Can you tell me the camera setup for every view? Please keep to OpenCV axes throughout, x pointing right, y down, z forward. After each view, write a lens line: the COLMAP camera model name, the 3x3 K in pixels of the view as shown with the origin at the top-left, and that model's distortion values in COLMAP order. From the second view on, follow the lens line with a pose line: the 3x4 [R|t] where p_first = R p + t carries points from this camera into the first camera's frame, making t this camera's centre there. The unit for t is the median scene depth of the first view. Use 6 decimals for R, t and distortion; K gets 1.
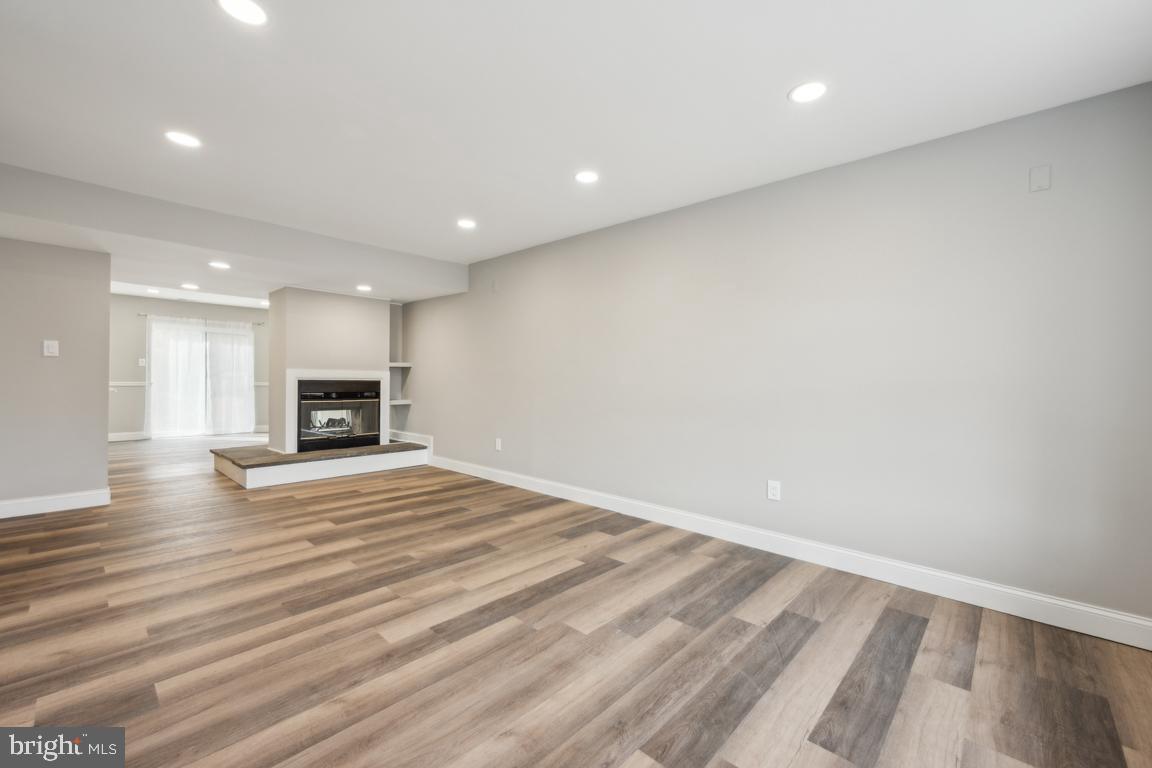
lens RADIAL K [[469.4, 0, 578.6], [0, 469.4, 385.5], [0, 0, 1]] dist [0.001827, 0.000416]
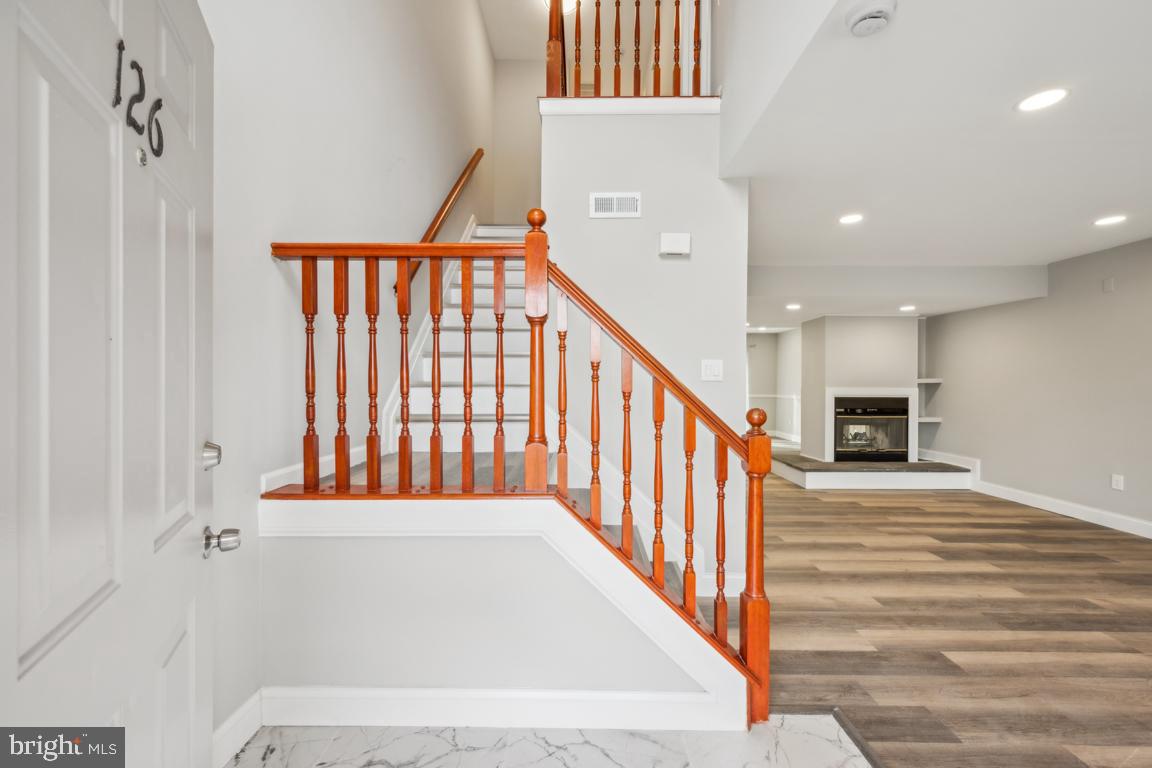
lens RADIAL K [[453.5, 0, 583.8], [0, 453.5, 382.8], [0, 0, 1]] dist [0.000686, 0.000509]
pose [[0.674859, -0.012604, -0.737839, -0.345569], [-0.003723, 0.999783, -0.020484, -0.037078], [0.737938, 0.016570, 0.674665, -0.305129]]
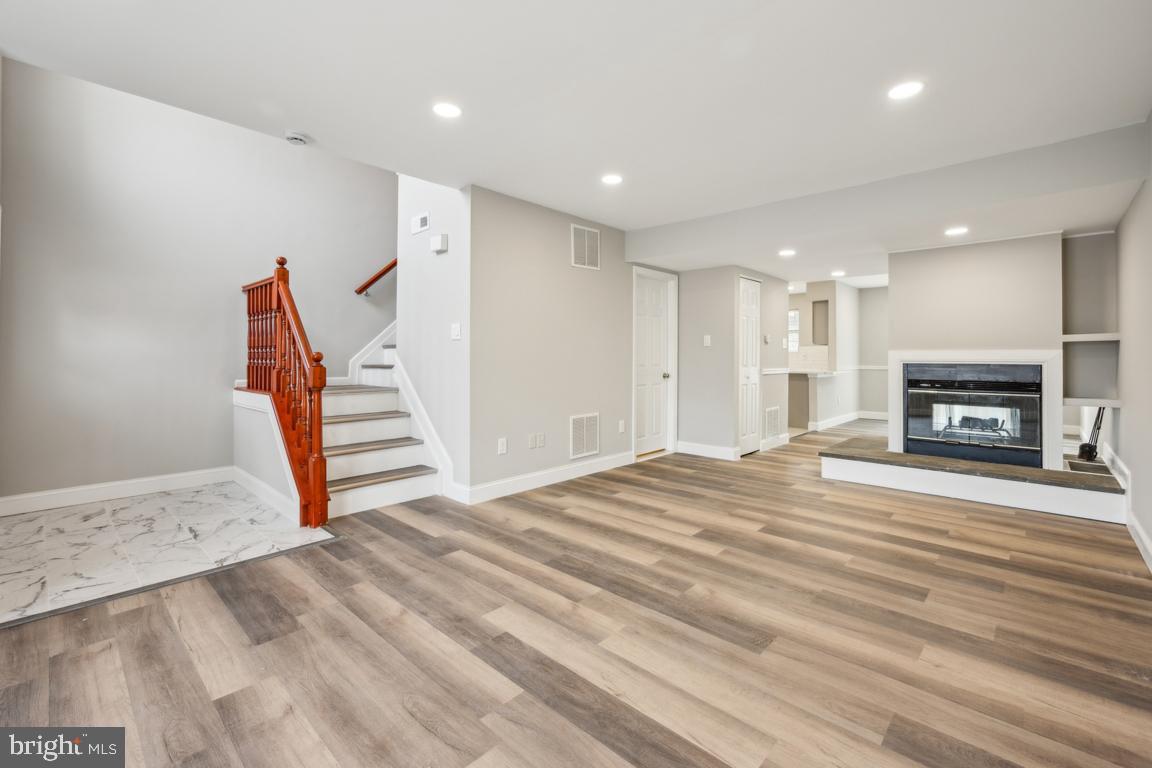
lens RADIAL K [[496.0, 0, 593.1], [0, 496.0, 352.4], [0, 0, 1]] dist [0.001681, 0.000138]
pose [[0.015968, -0.021658, -0.999638, 0.443184], [-0.016663, 0.999621, -0.021924, -0.005438], [0.999734, 0.017007, 0.015601, 0.767952]]
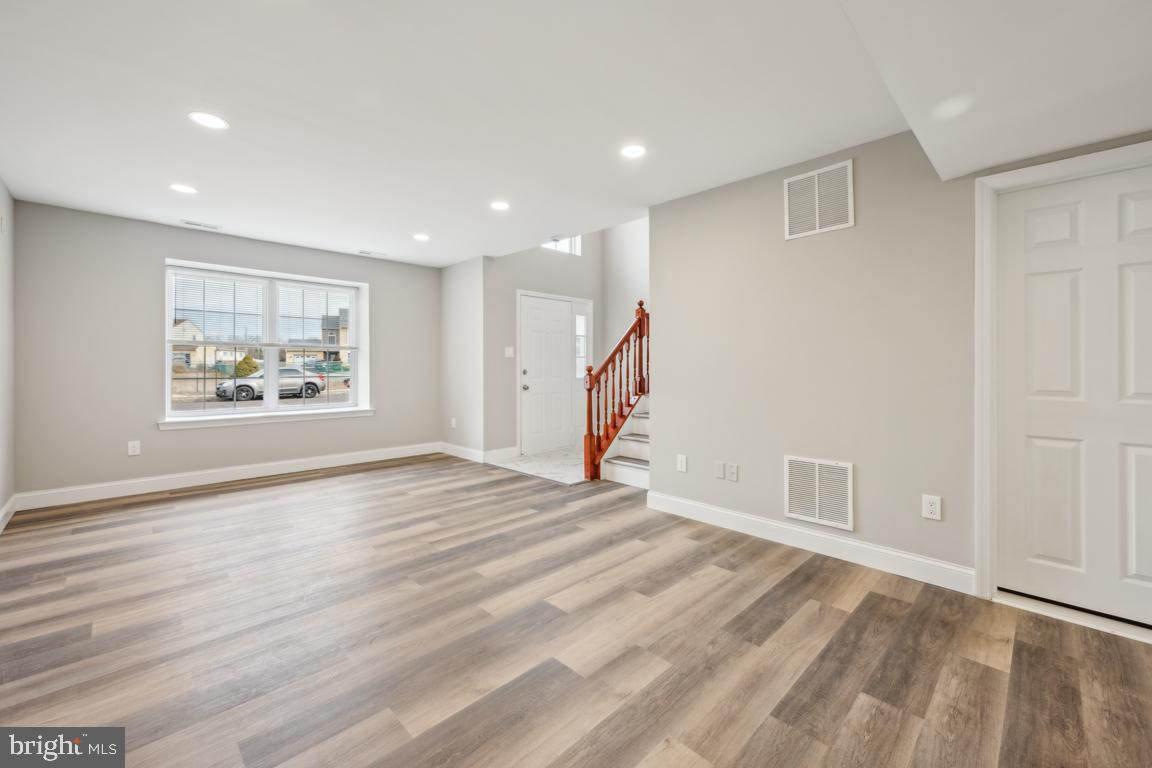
lens RADIAL K [[469.9, 0, 581.3], [0, 469.9, 367.7], [0, 0, 1]] dist [-0.001033, 0.000037]
pose [[-0.999135, -0.016446, 0.038183, -0.635133], [-0.015705, 0.999684, 0.019631, -0.041390], [-0.038494, 0.019015, -0.999078, 1.711809]]
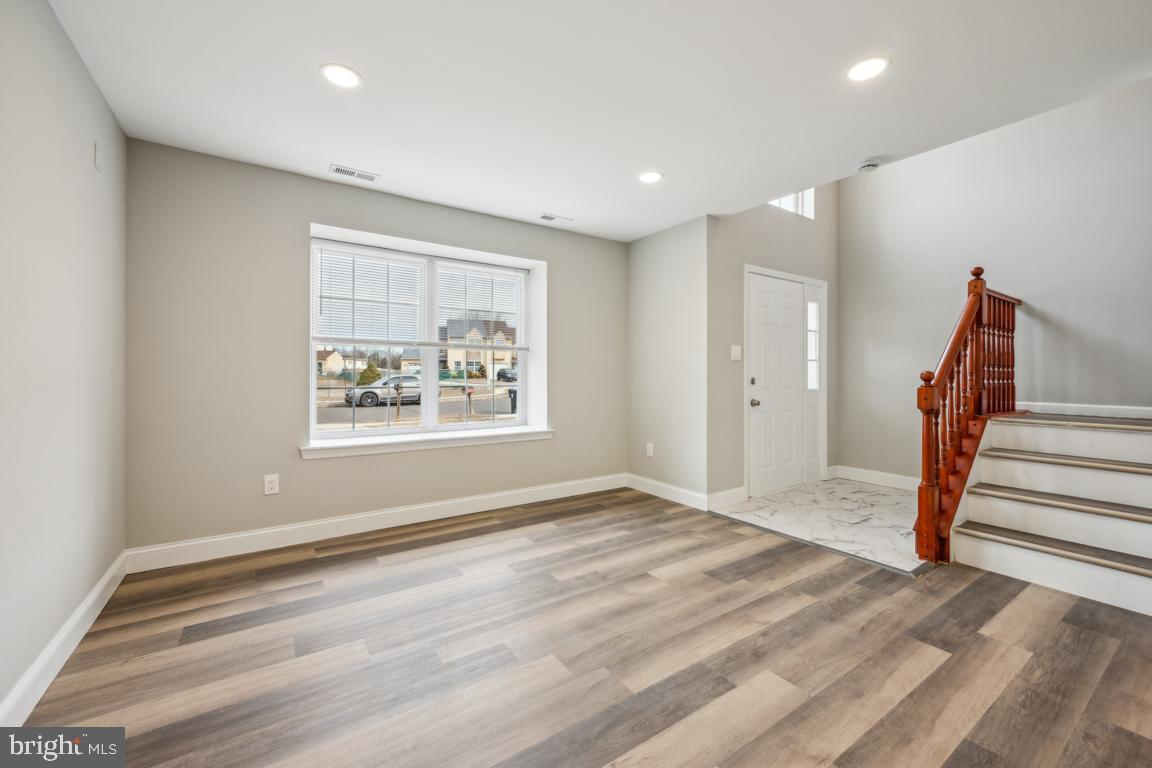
lens RADIAL K [[463.9, 0, 582.2], [0, 463.9, 373.4], [0, 0, 1]] dist [0.001242, 0.000358]
pose [[-0.975733, -0.017646, 0.218250, -0.149490], [-0.014254, 0.999752, 0.017106, -0.020152], [-0.218498, 0.013580, -0.975743, 1.225648]]
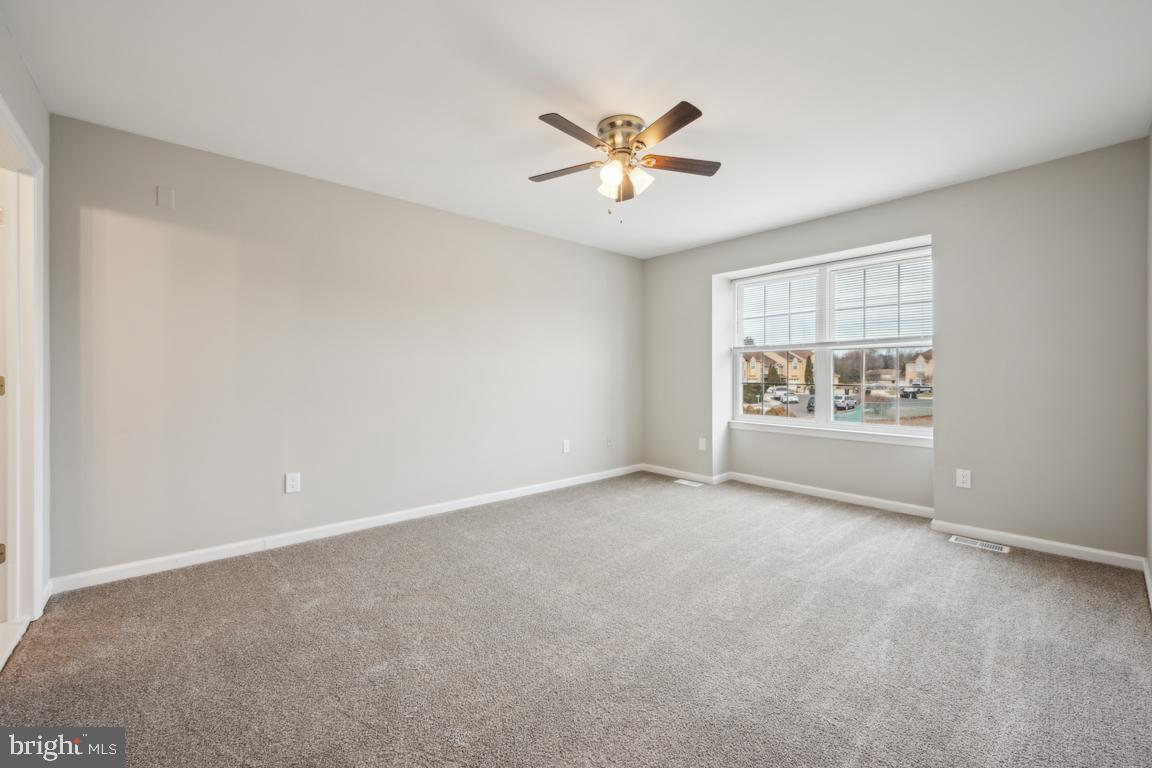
lens RADIAL K [[472.9, 0, 582.1], [0, 472.9, 400.1], [0, 0, 1]] dist [-0.001588, -0.000109]
pose [[0.108453, -0.072949, 0.991421, -0.941552], [0.037401, 0.996897, 0.069261, -0.034922], [-0.993398, 0.029568, 0.110845, 0.645058]]
